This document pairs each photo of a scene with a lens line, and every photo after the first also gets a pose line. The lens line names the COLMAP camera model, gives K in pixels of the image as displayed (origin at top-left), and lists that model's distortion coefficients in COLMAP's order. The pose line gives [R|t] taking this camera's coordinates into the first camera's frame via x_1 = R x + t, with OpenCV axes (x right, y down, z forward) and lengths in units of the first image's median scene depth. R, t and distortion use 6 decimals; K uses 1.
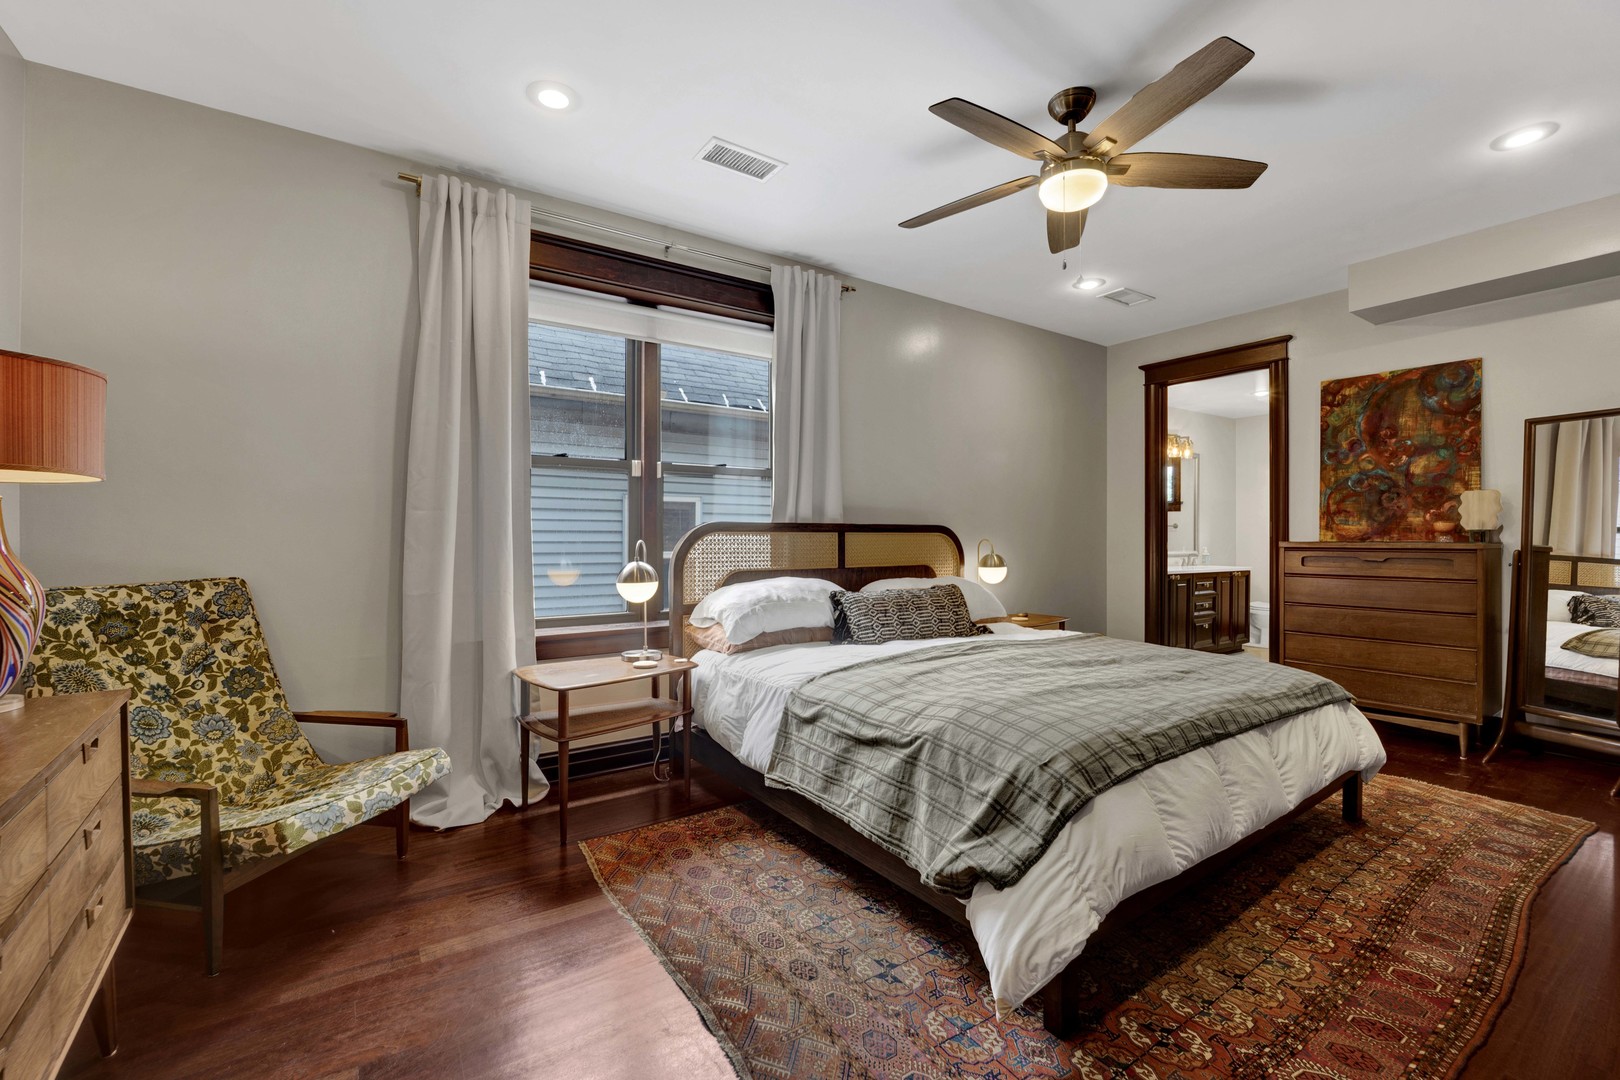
lens RADIAL K [[716.2, 0, 814.5], [0, 716.2, 539.4], [0, 0, 1]] dist [0.001676, -0.000062]
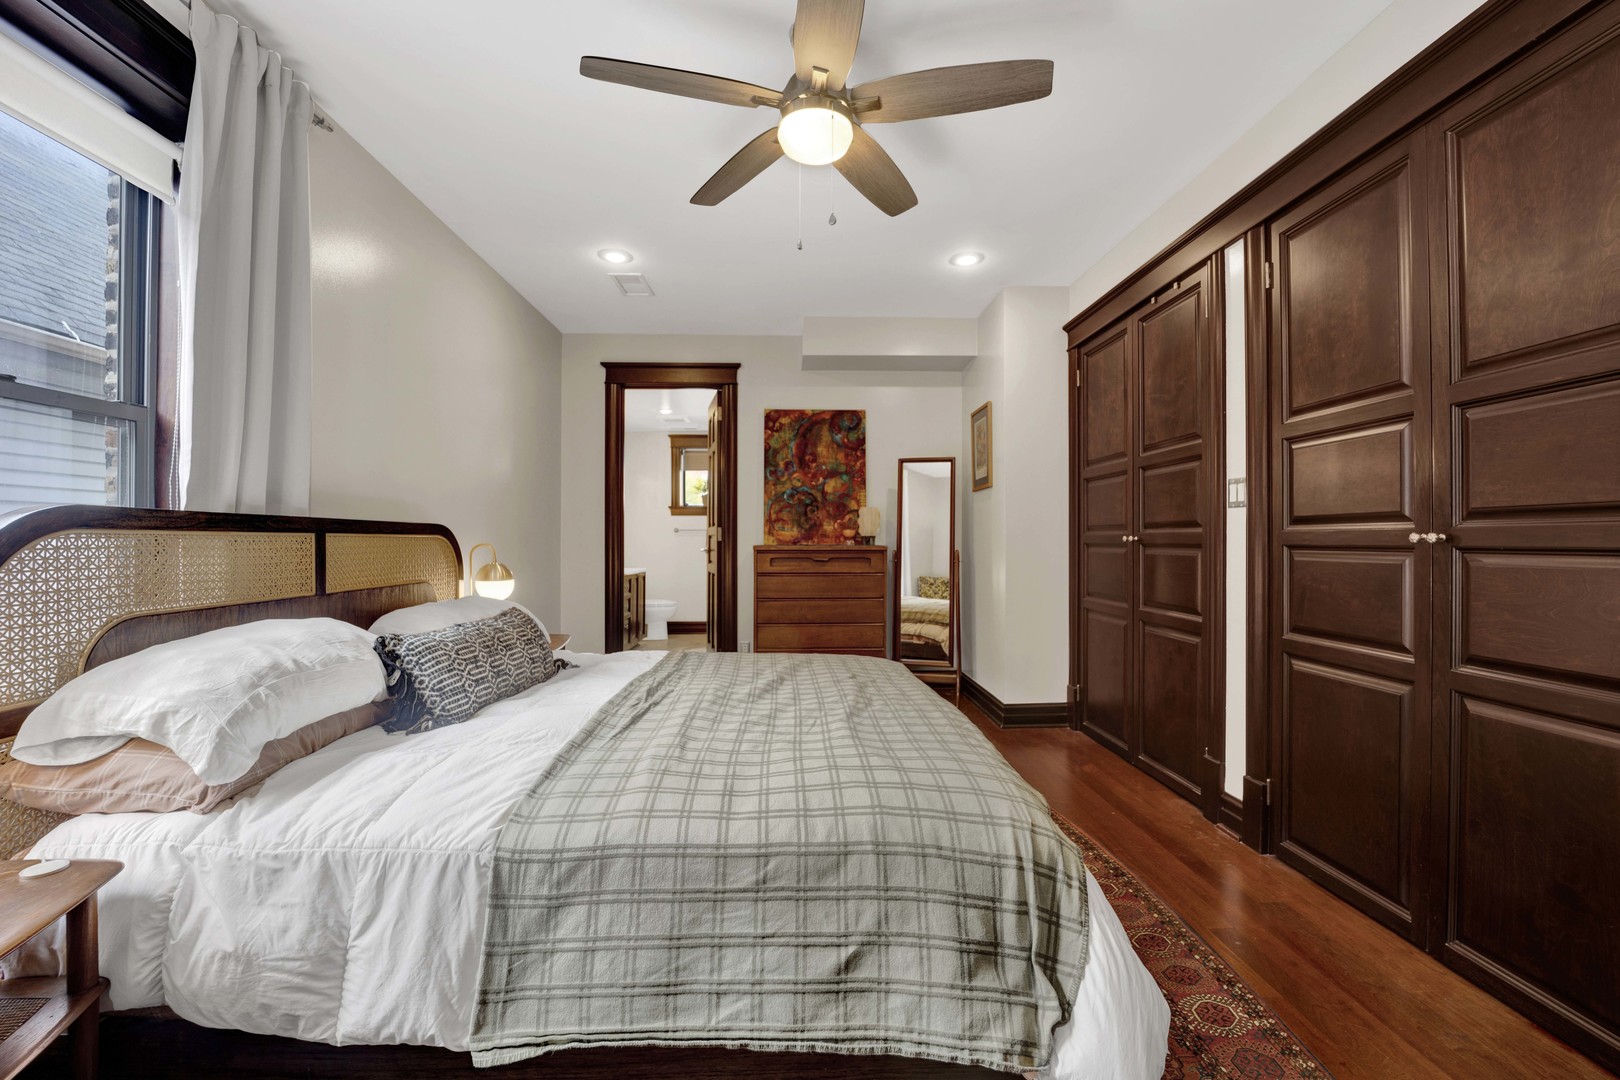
lens RADIAL K [[679.4, 0, 799.5], [0, 679.4, 540.5], [0, 0, 1]] dist [-0.003758, -0.000532]
pose [[0.544814, 0.000704, 0.838556, -0.212030], [0.001070, 0.999998, -0.001535, -0.002640], [-0.838556, 0.001733, 0.544813, 0.373790]]
